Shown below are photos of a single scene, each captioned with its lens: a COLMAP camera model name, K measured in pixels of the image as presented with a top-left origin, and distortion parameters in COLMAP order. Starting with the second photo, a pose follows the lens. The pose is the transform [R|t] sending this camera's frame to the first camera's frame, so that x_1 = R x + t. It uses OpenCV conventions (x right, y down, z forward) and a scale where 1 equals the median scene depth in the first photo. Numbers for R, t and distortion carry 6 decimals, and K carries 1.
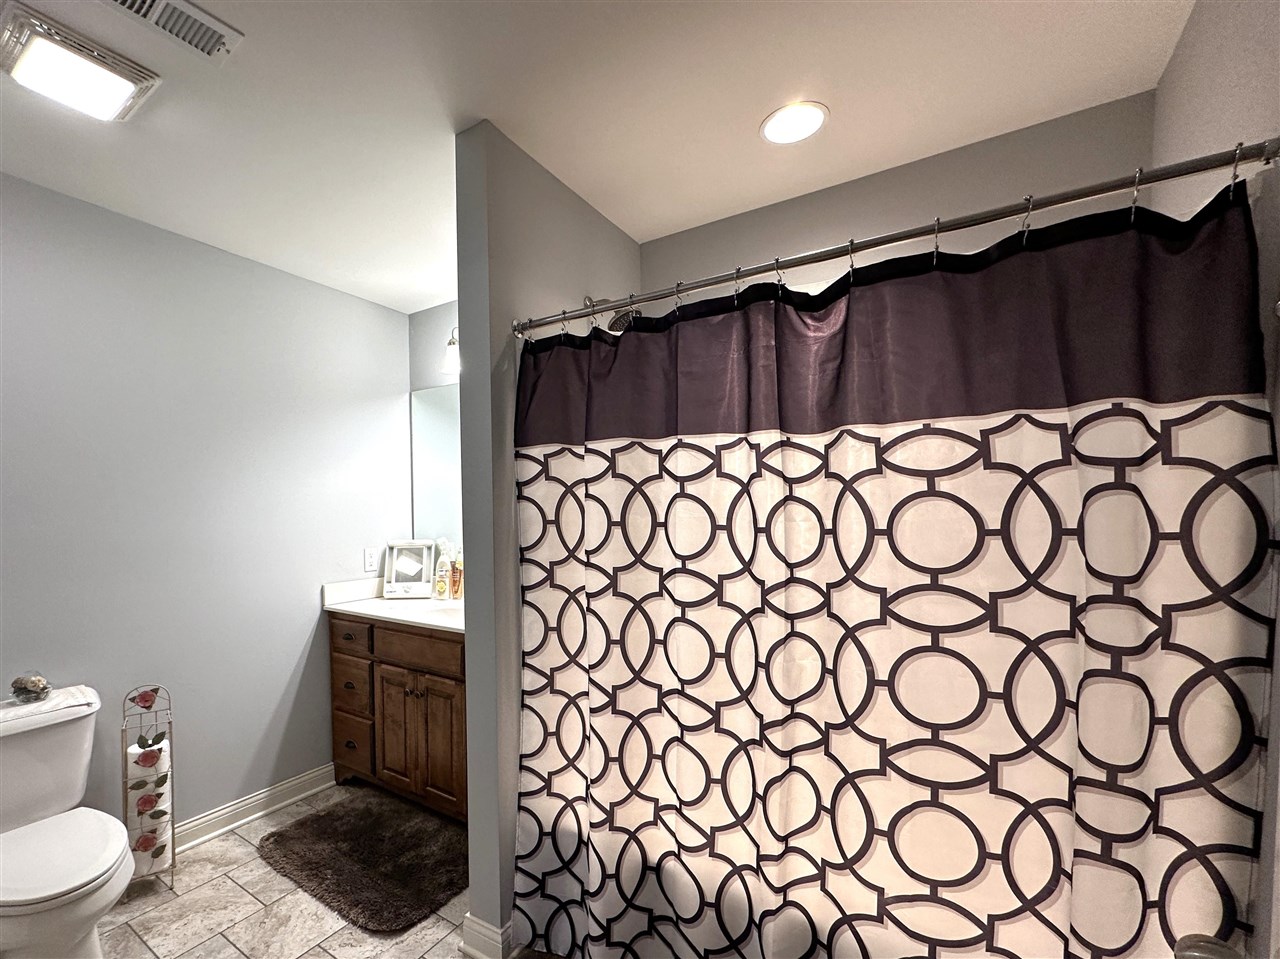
lens RADIAL K [[508.9, 0, 641.5], [0, 508.9, 478.9], [0, 0, 1]] dist [-0.001933, 0.000051]
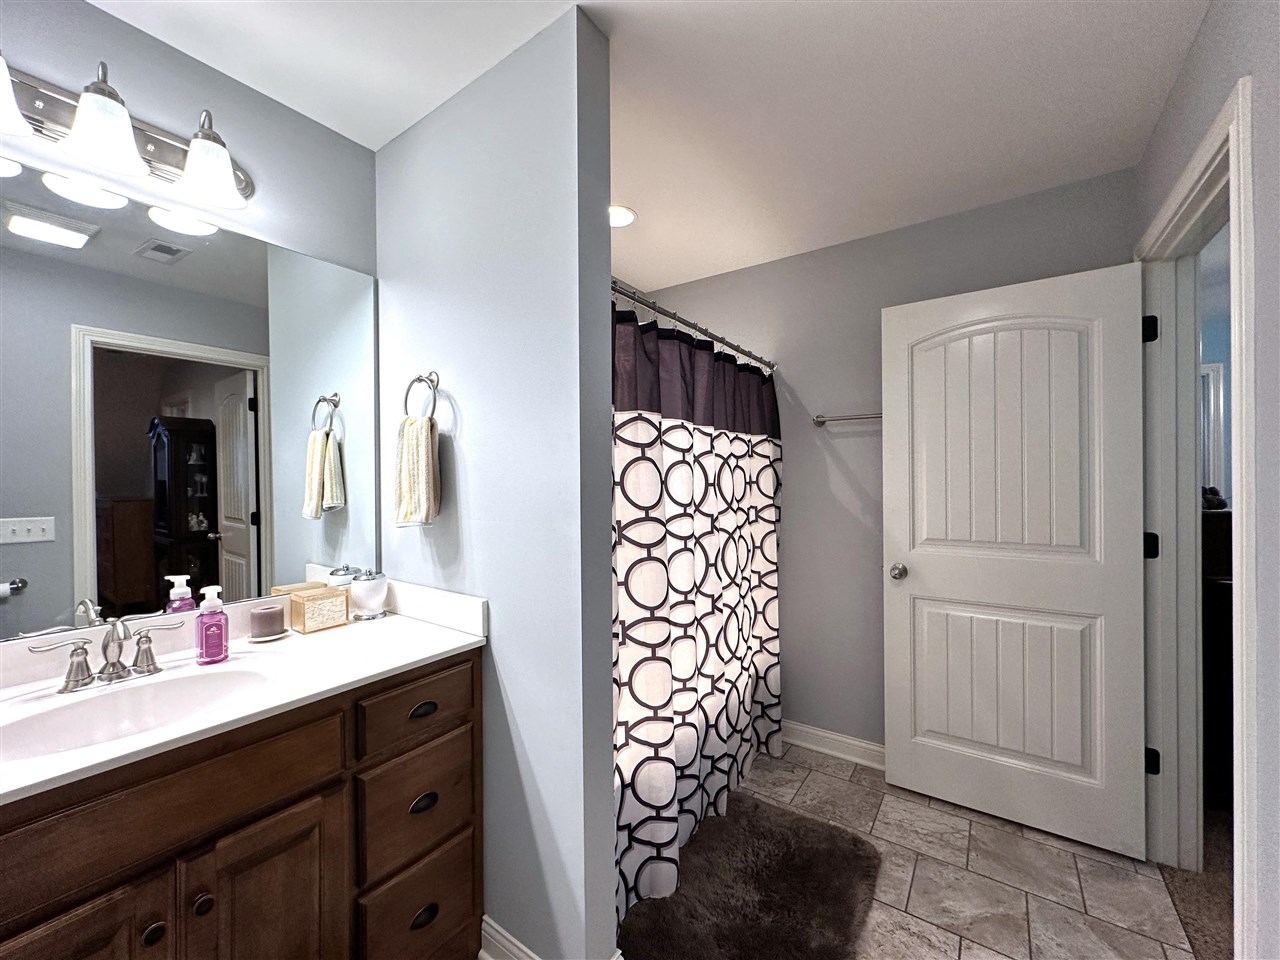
lens RADIAL K [[508.9, 0, 641.5], [0, 508.9, 479.4], [0, 0, 1]] dist [-0.001933, 0.000051]
pose [[0.086823, -0.012213, 0.996149, -1.511462], [-0.049274, 0.998648, 0.016538, 0.059746], [-0.995004, -0.050520, 0.086104, 1.081282]]
